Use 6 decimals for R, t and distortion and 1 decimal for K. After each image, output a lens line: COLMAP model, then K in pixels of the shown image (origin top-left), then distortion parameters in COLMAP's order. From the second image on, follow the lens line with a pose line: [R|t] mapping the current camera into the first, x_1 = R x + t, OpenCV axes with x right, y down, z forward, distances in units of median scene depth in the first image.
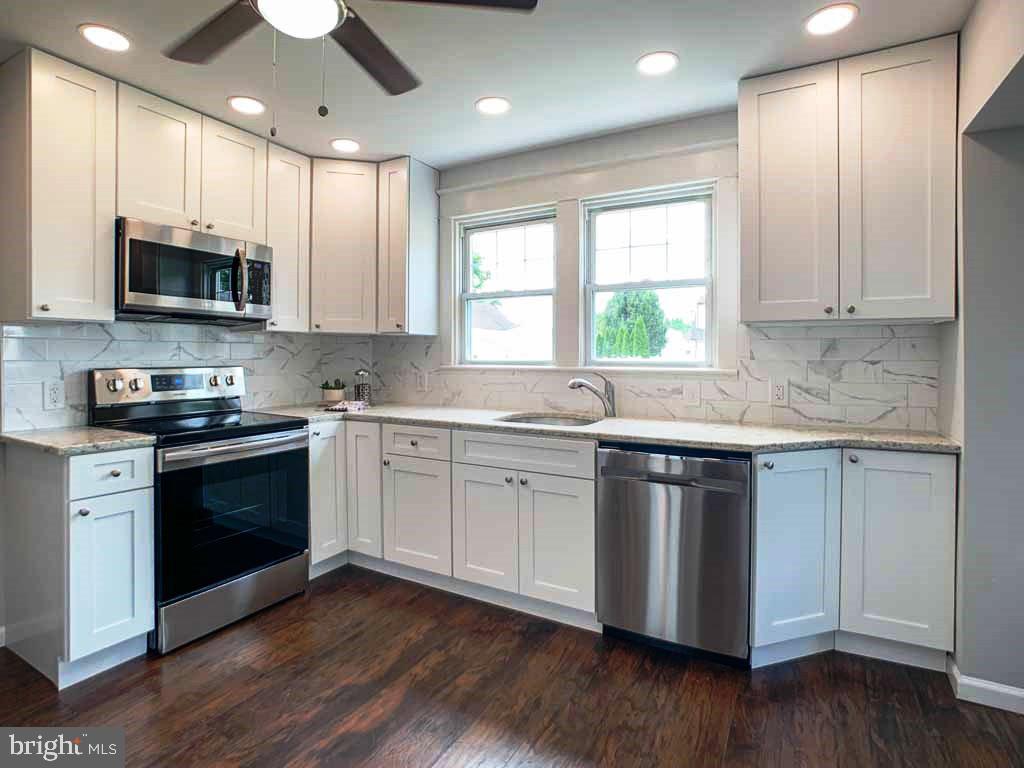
lens RADIAL K [[539.4, 0, 506.3], [0, 539.4, 364.6], [0, 0, 1]] dist [-0.042696, 0.009573]
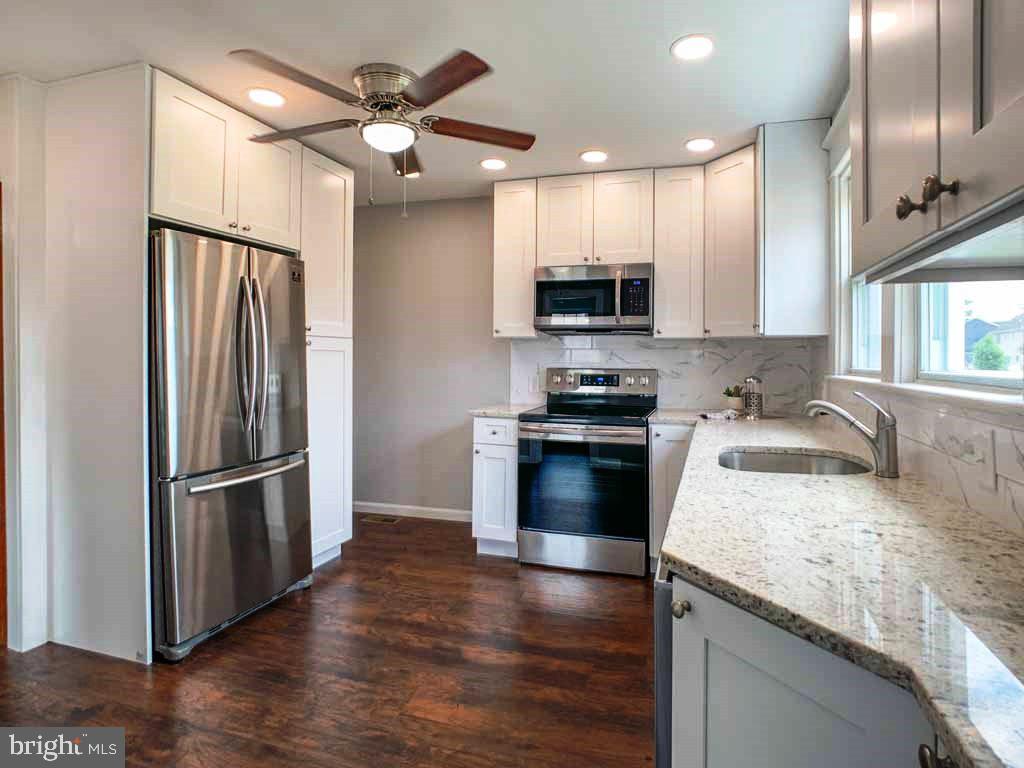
lens RADIAL K [[539.4, 0, 549.5], [0, 539.4, 363.8], [0, 0, 1]] dist [-0.042696, 0.009573]
pose [[0.227801, 0.008565, -0.973670, 0.778755], [-0.025035, 0.999682, 0.002936, -0.009760], [0.973386, 0.023707, 0.227944, 0.687908]]
